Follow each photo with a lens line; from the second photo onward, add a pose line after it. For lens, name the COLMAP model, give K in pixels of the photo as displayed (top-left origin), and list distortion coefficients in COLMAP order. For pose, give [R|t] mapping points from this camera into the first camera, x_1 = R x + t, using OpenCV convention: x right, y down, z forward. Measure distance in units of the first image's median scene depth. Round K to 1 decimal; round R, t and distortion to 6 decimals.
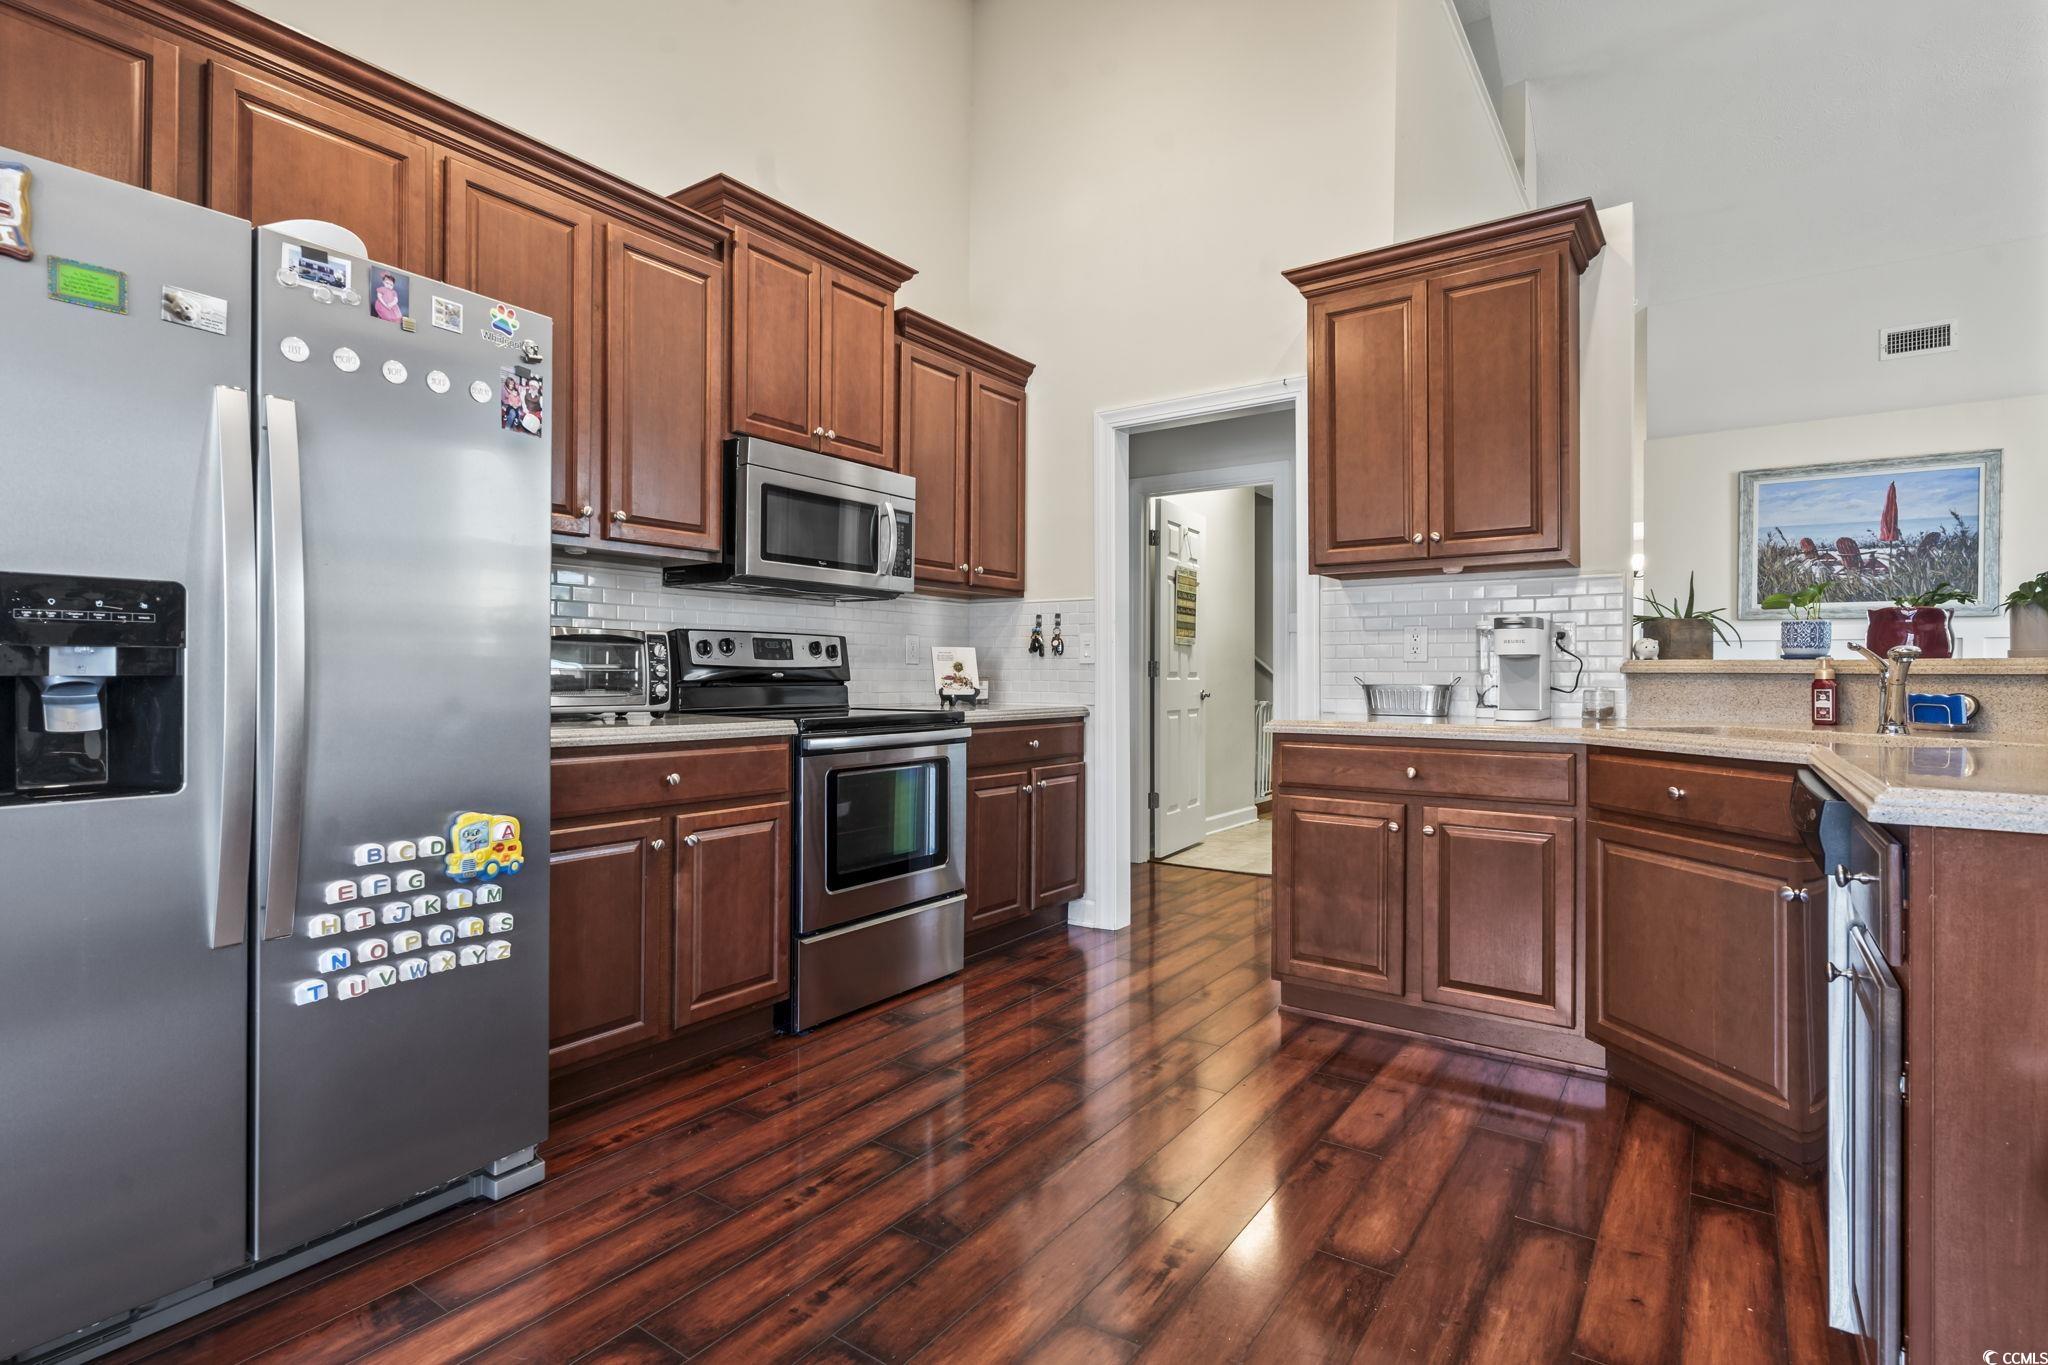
lens RADIAL K [[983.9, 0, 1014.2], [0, 983.9, 673.1], [0, 0, 1]] dist [-0.004096, 0.002337]
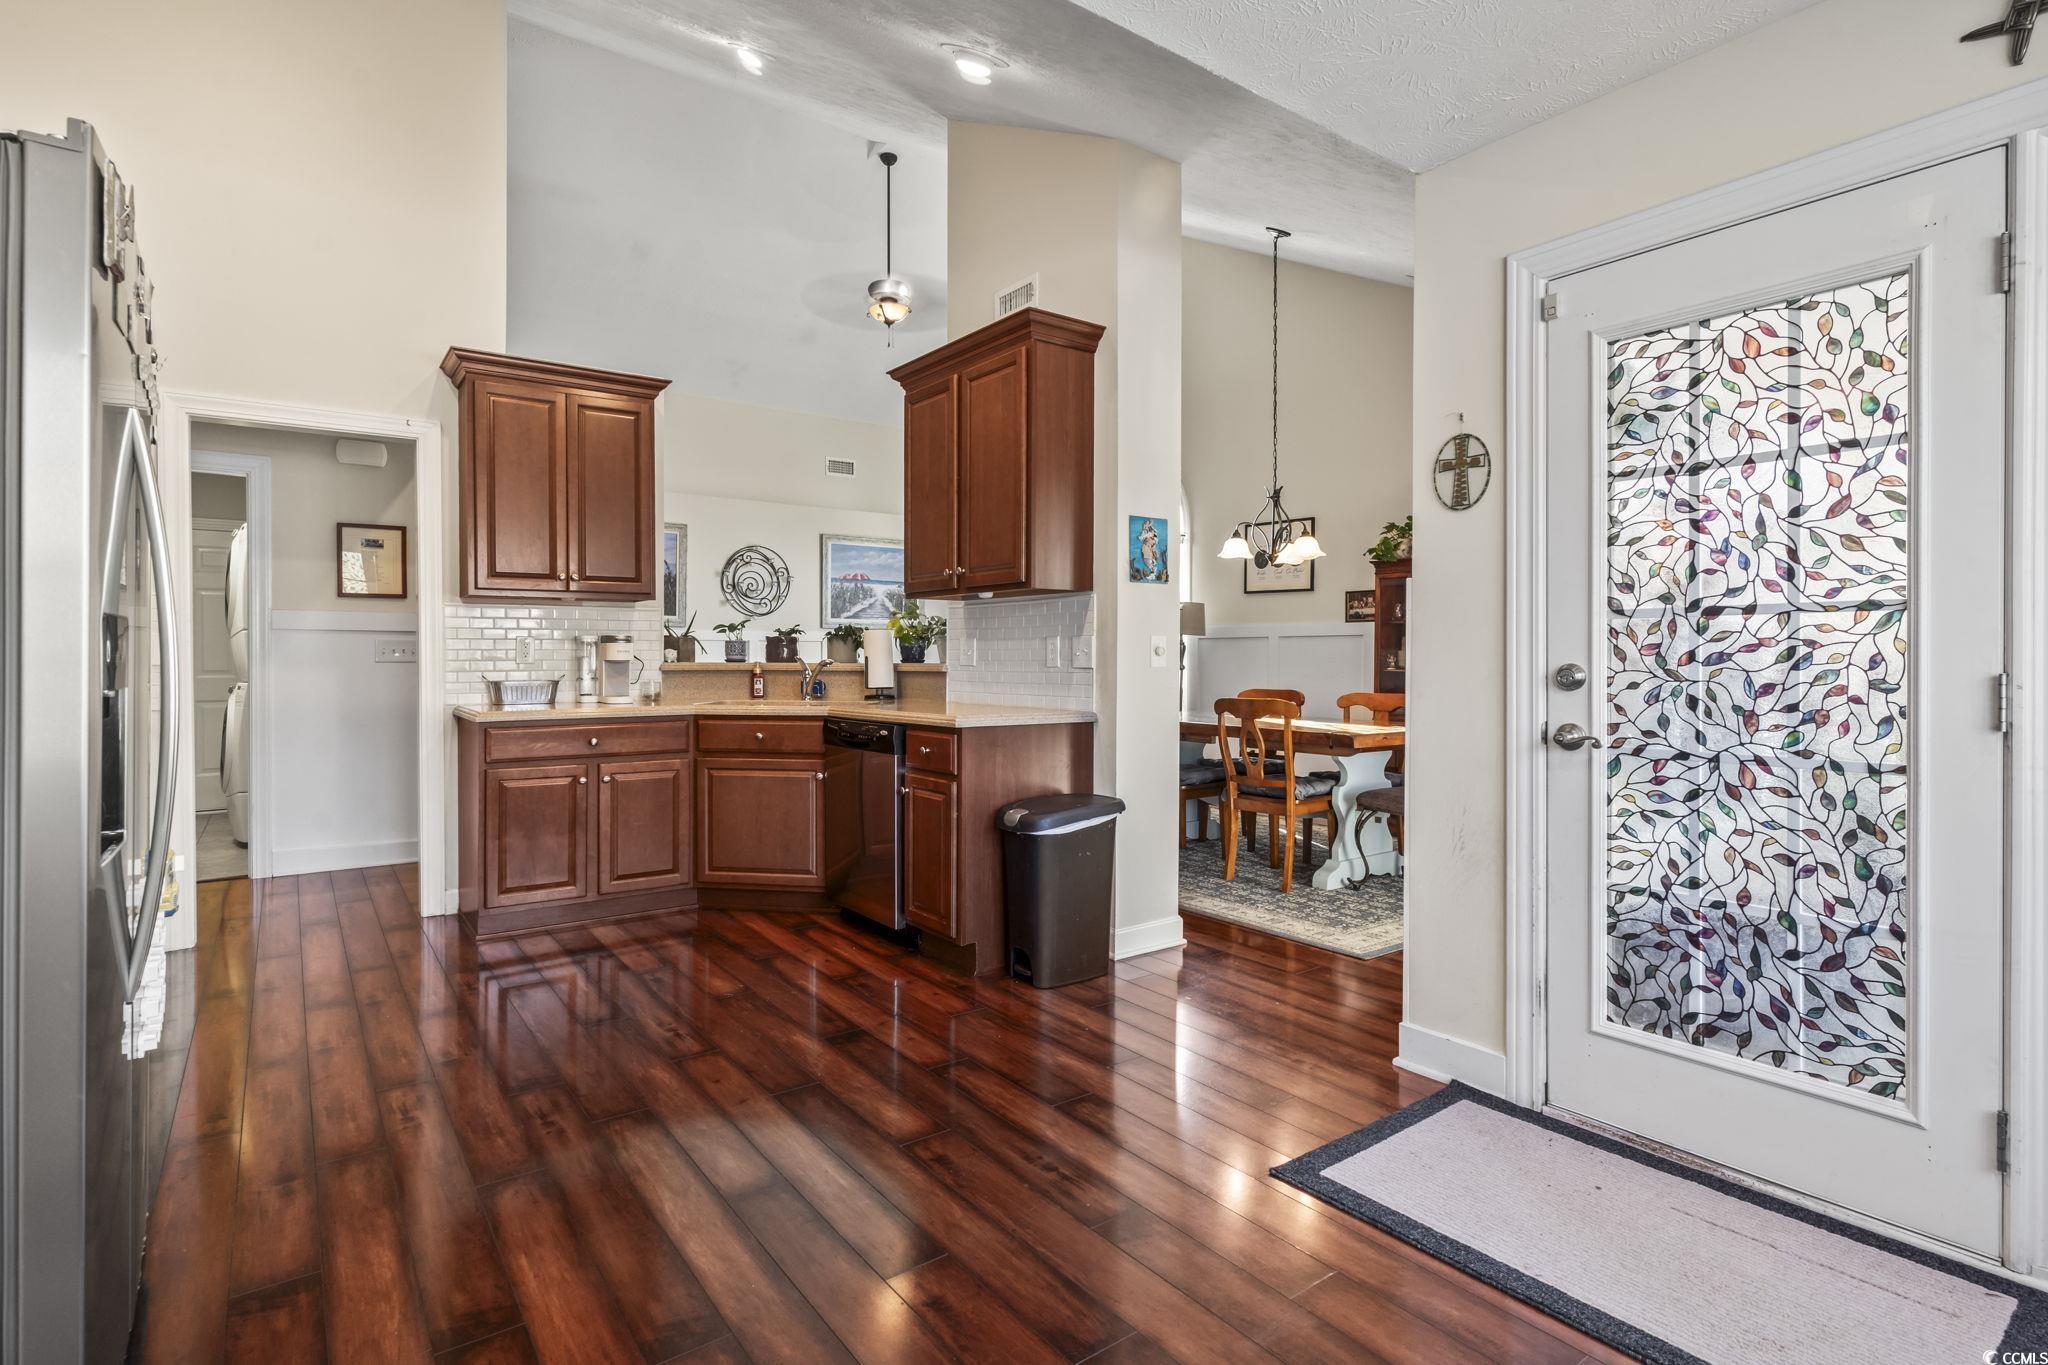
lens RADIAL K [[983.9, 0, 1008.6], [0, 983.9, 671.8], [0, 0, 1]] dist [-0.004096, 0.002337]
pose [[0.317330, -0.017537, 0.948153, -0.649283], [-0.001159, 0.999821, 0.018881, -0.026144], [-0.948315, -0.007090, 0.317253, -0.043133]]
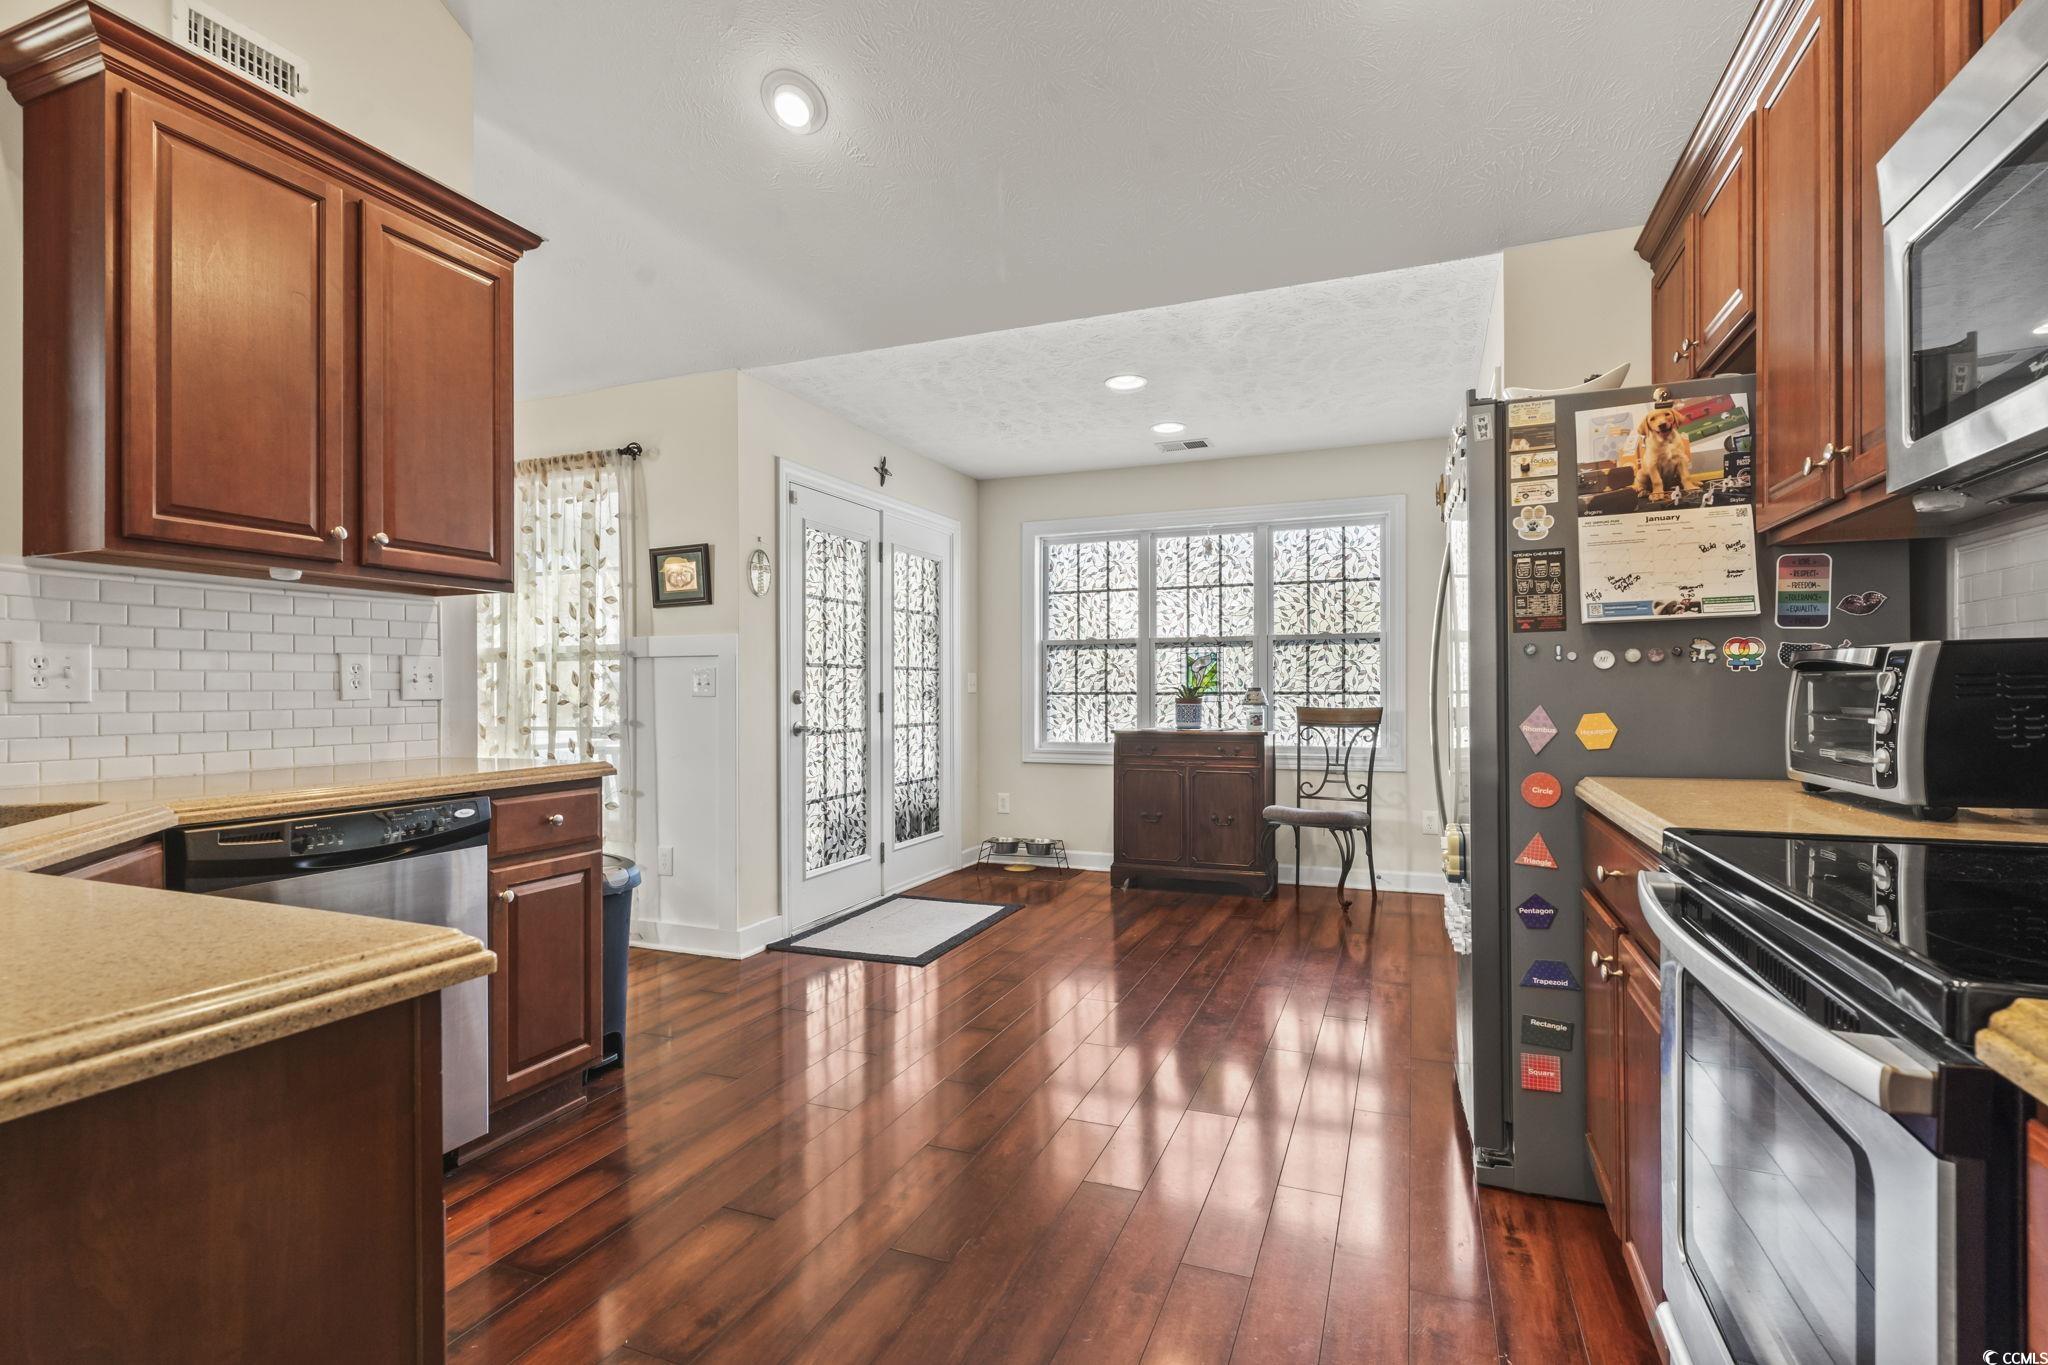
lens RADIAL K [[983.9, 0, 1031.9], [0, 983.9, 689.1], [0, 0, 1]] dist [-0.004096, 0.002337]
pose [[-0.970775, 0.001421, -0.239986, 0.167627], [0.002850, 0.999980, -0.005606, -0.011646], [0.239973, -0.006126, -0.970760, 1.181062]]
